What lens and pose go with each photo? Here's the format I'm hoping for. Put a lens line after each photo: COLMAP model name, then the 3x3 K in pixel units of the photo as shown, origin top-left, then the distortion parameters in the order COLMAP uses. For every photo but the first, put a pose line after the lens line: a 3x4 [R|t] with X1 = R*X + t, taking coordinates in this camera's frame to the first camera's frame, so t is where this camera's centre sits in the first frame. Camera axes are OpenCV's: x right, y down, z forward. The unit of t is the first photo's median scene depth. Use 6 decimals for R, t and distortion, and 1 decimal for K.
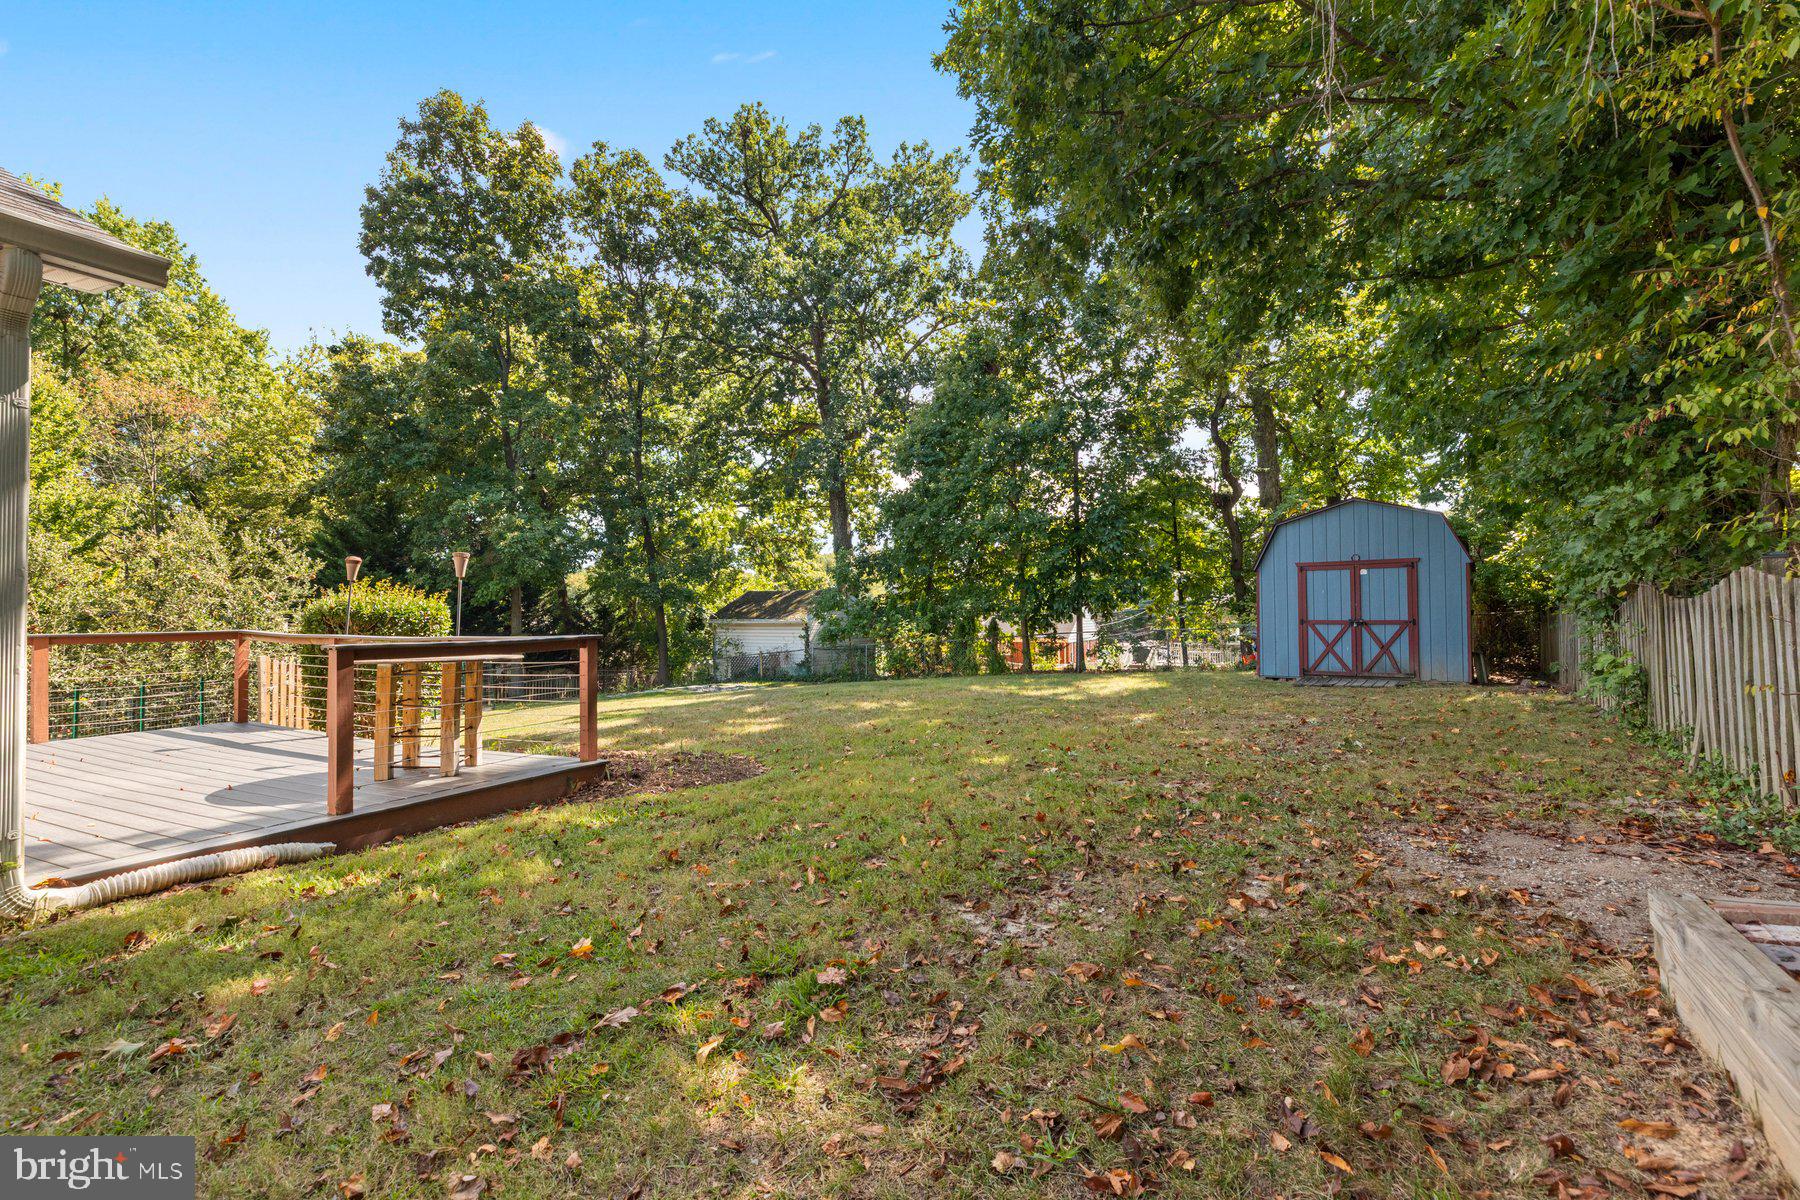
lens RADIAL K [[823.2, 0, 901.5], [0, 823.2, 594.3], [0, 0, 1]] dist [0.003864, 0.001553]
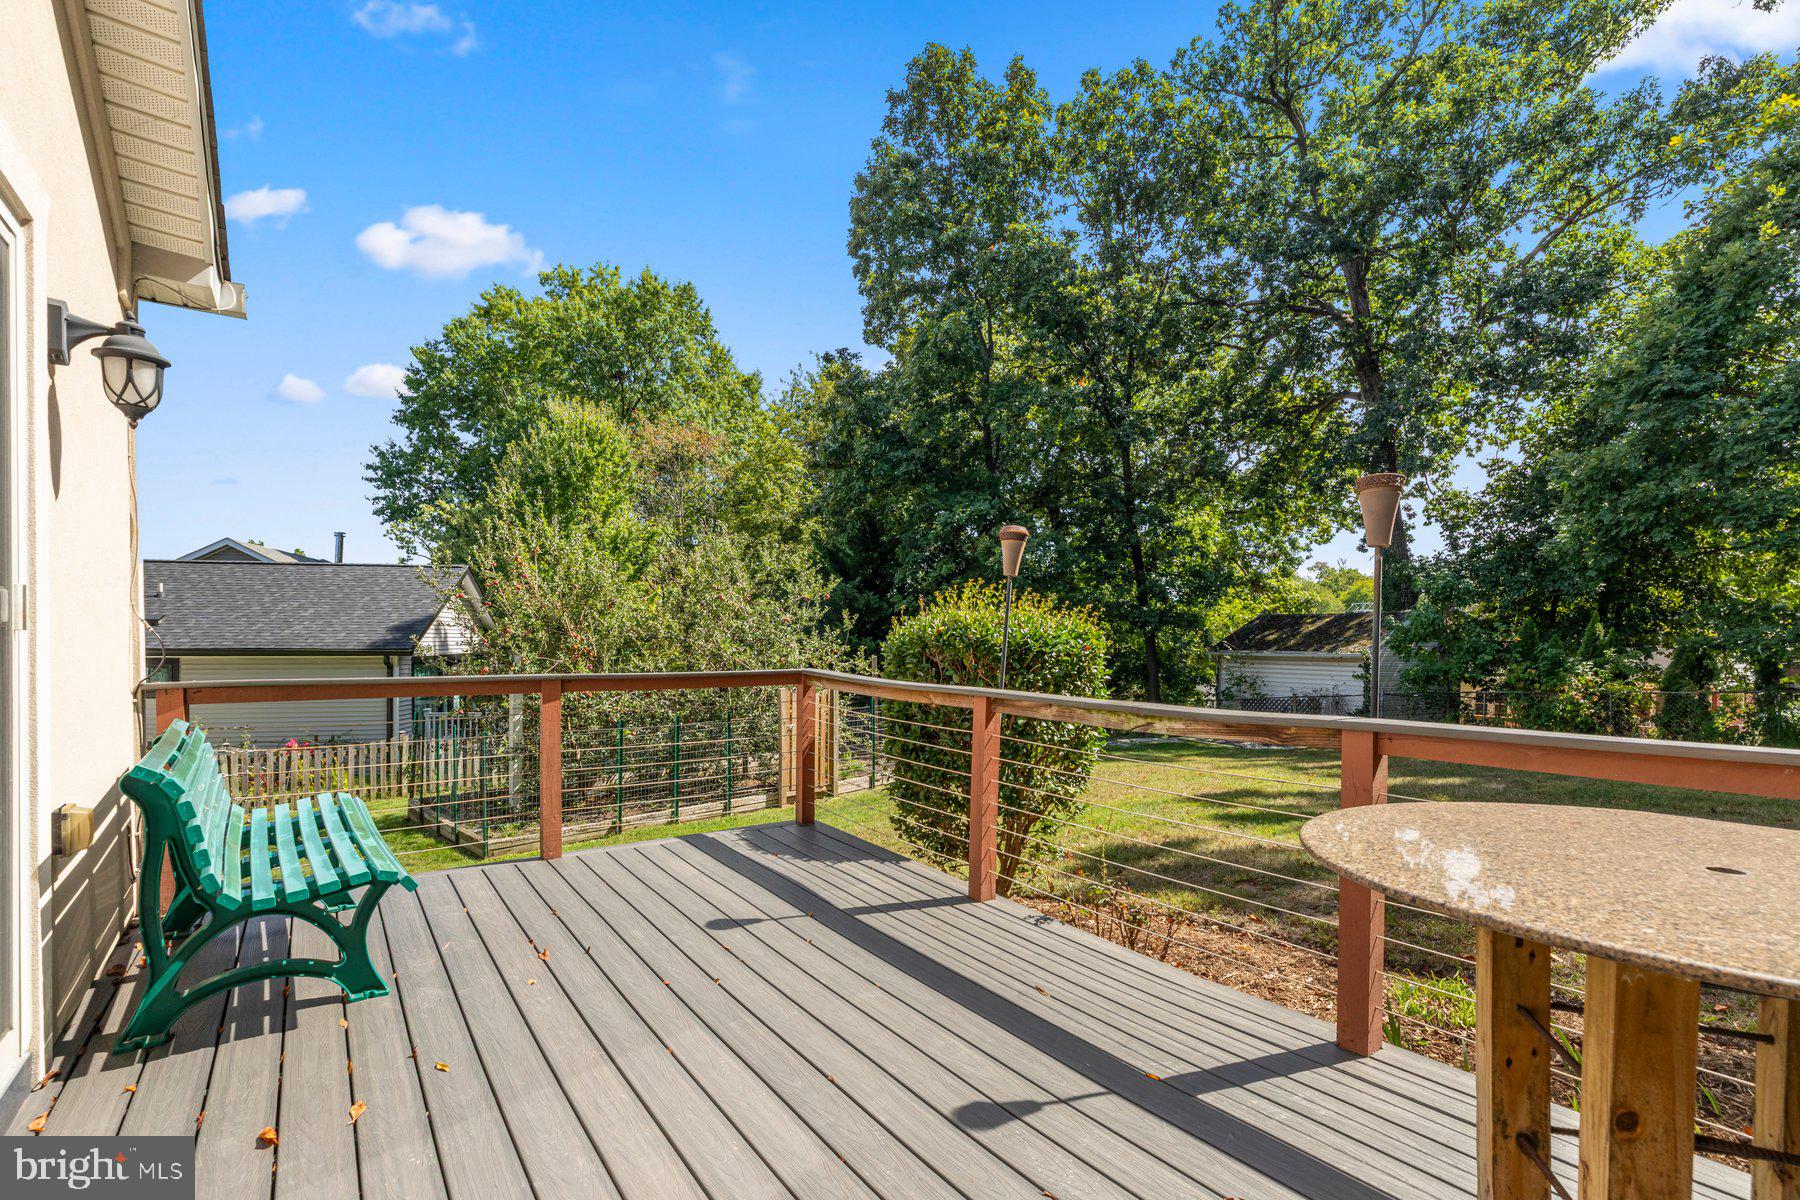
lens RADIAL K [[823.2, 0, 894.3], [0, 823.2, 645.8], [0, 0, 1]] dist [0.003864, 0.001553]
pose [[0.886459, 0.012749, -0.462632, -0.165663], [0.000844, 0.999574, 0.029163, 0.003218], [0.462806, -0.026243, 0.886071, 0.178130]]
